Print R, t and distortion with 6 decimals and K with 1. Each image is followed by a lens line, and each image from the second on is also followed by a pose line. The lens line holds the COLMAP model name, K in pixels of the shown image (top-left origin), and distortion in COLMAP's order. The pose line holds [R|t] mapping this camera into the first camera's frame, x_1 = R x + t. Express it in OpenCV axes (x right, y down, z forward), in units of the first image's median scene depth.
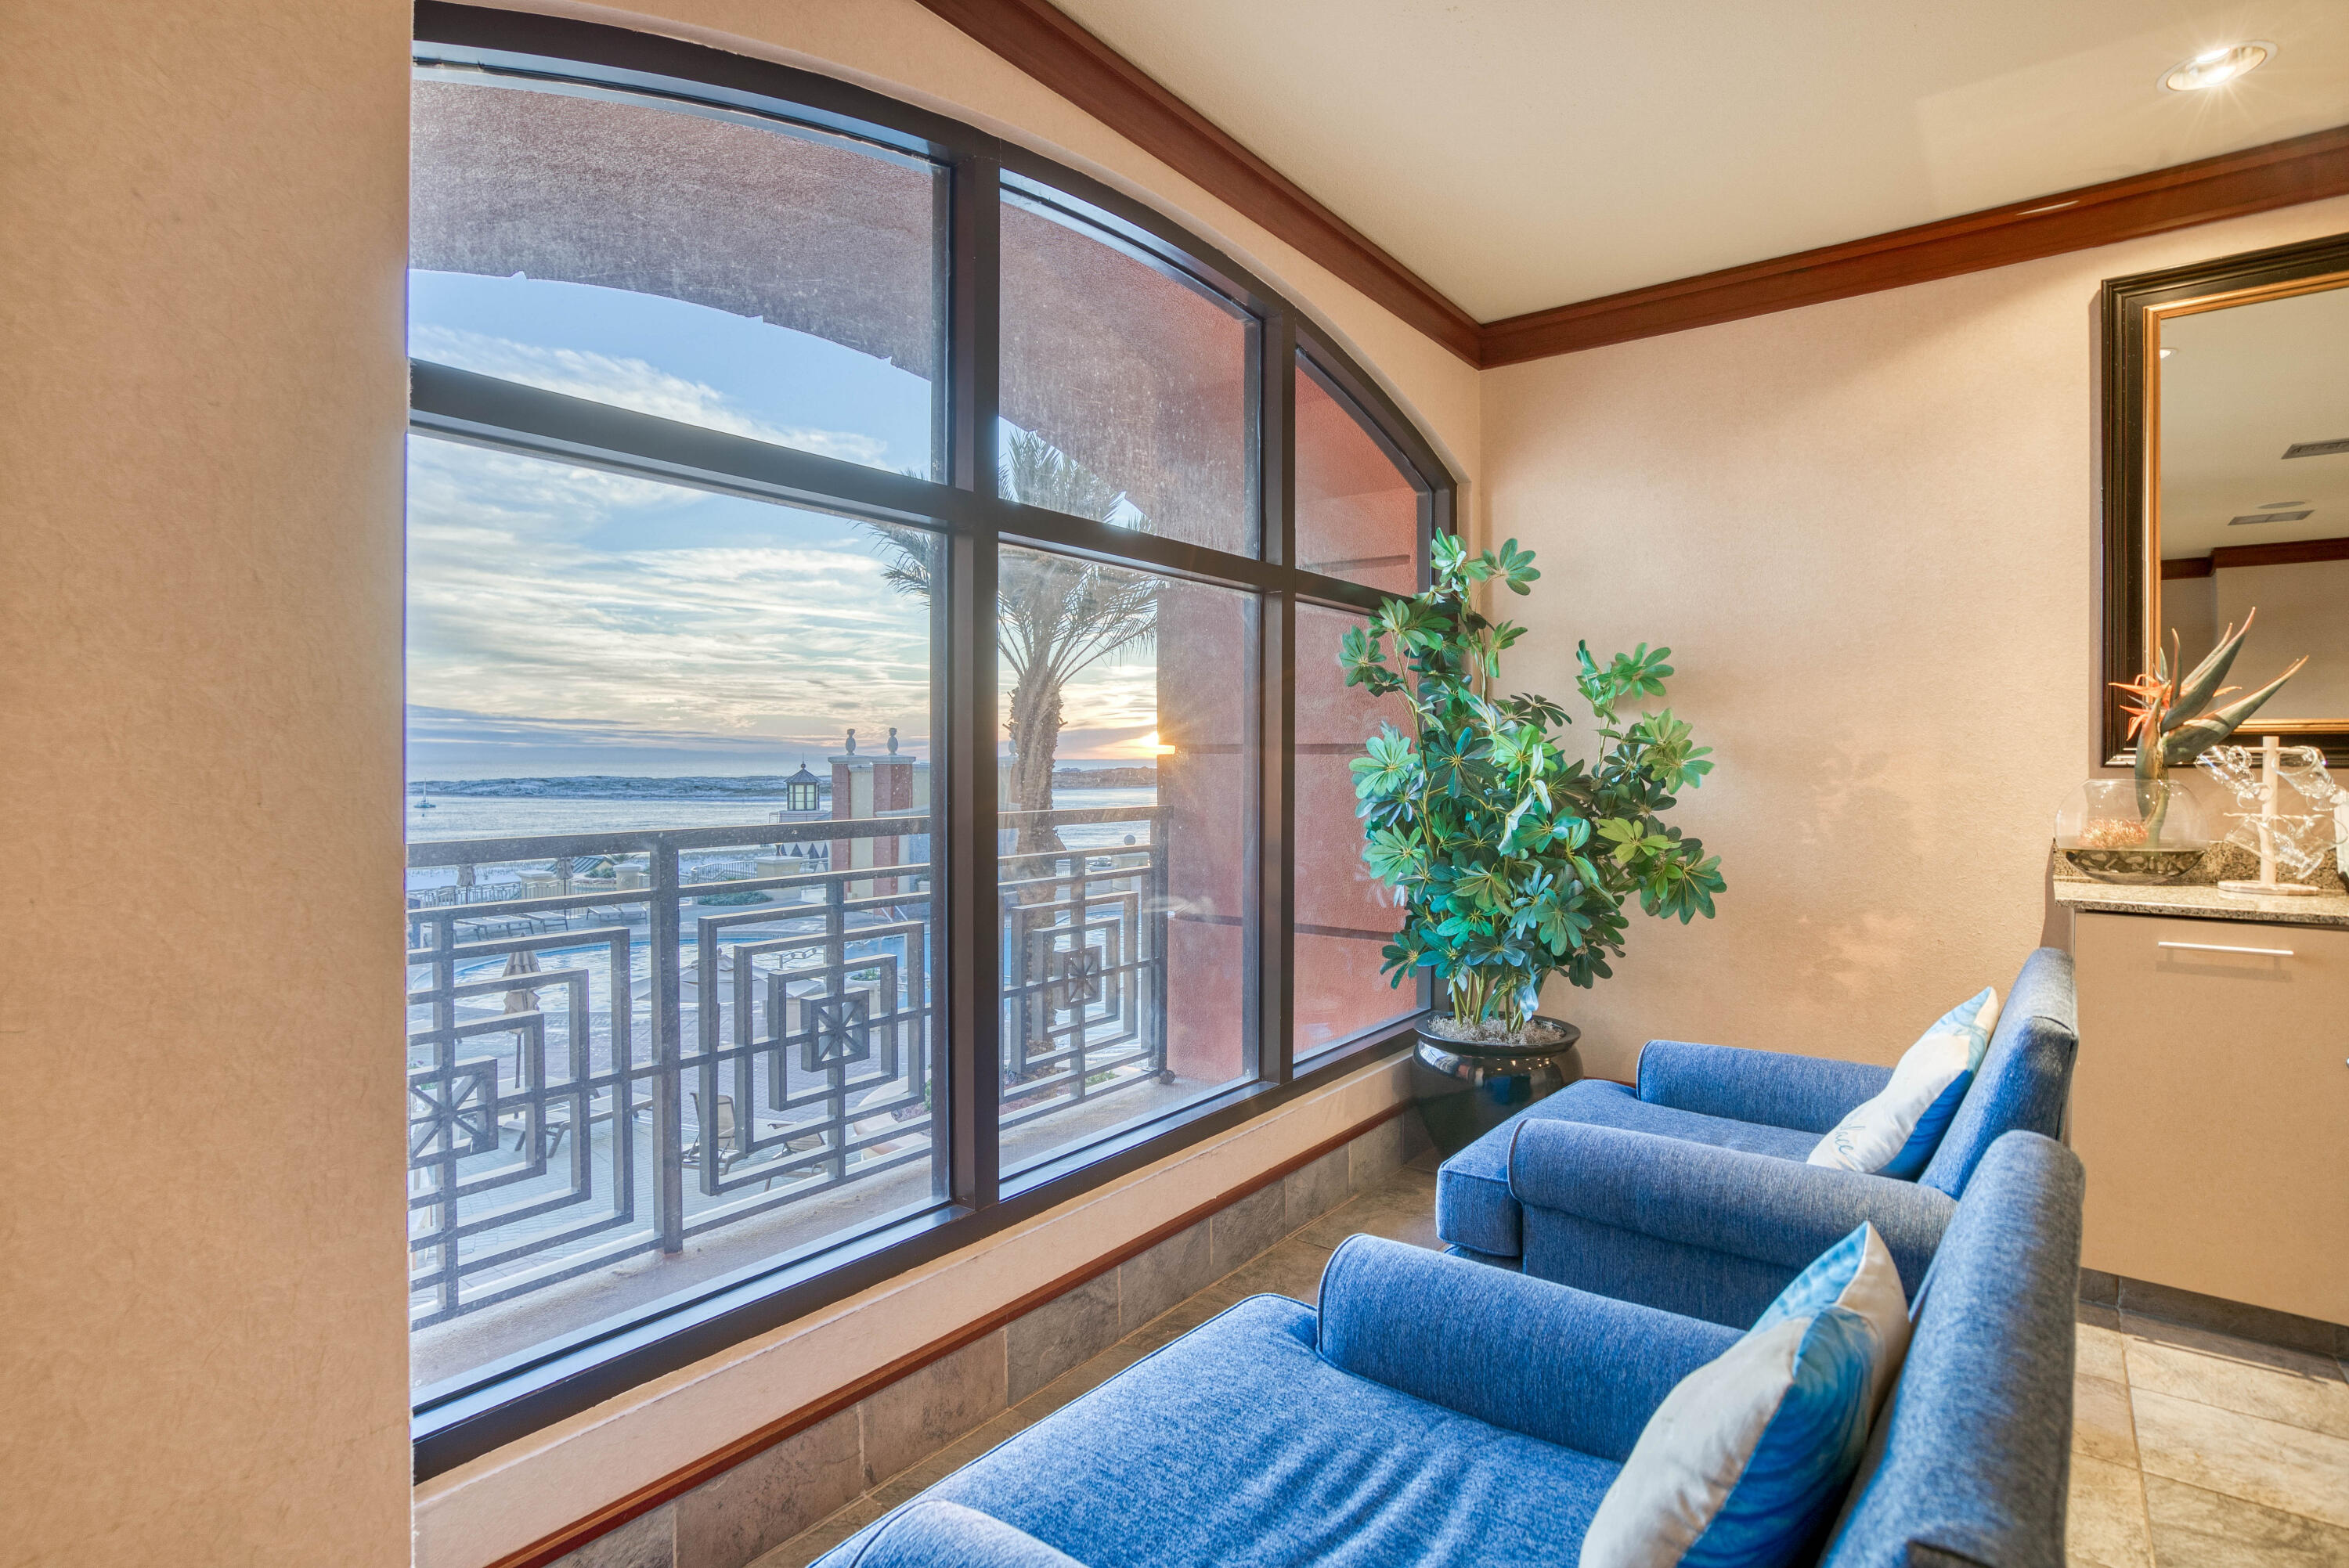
lens RADIAL K [[1153.2, 0, 1174.5], [0, 1153.2, 784.0], [0, 0, 1]] dist [0.000362, -0.000016]
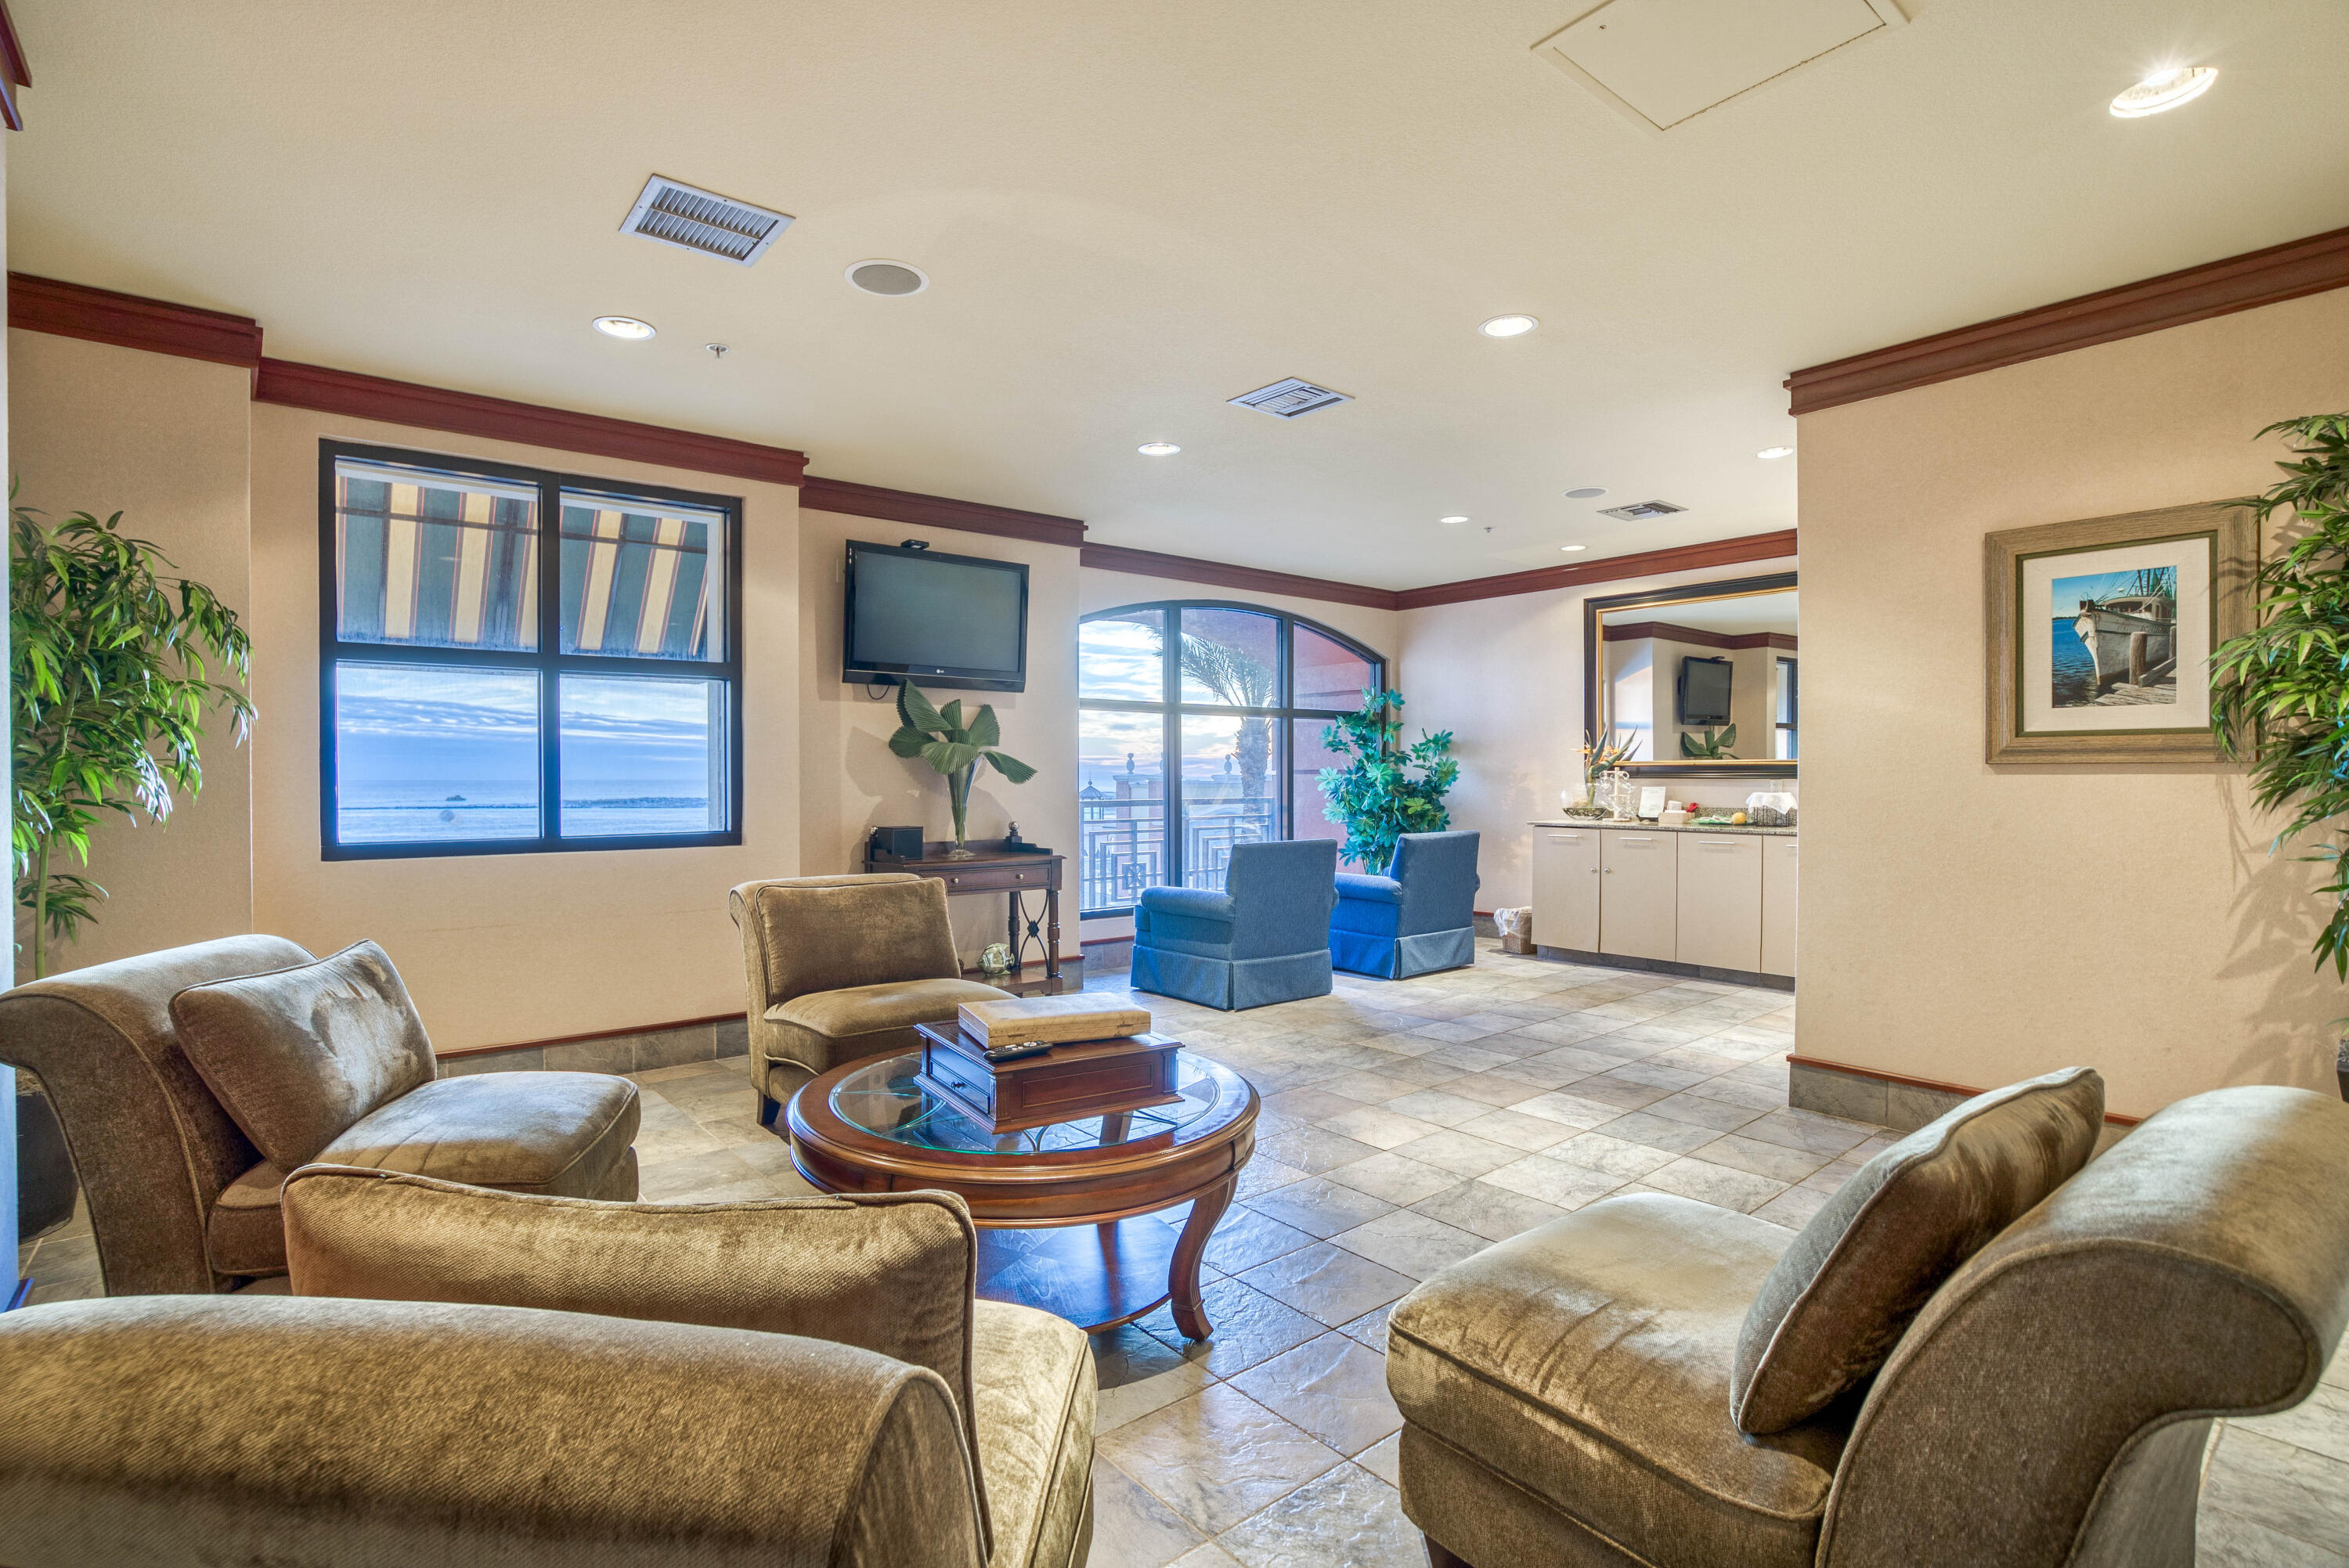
lens RADIAL K [[1122.6, 0, 1174.5], [0, 1122.6, 784.0], [0, 0, 1]] dist [-0.063072, 0.036514]
pose [[0.973283, -0.000589, -0.229608, 0.398840], [-0.002835, 0.999890, -0.014582, 0.033754], [0.229592, 0.014843, 0.973174, -1.525761]]
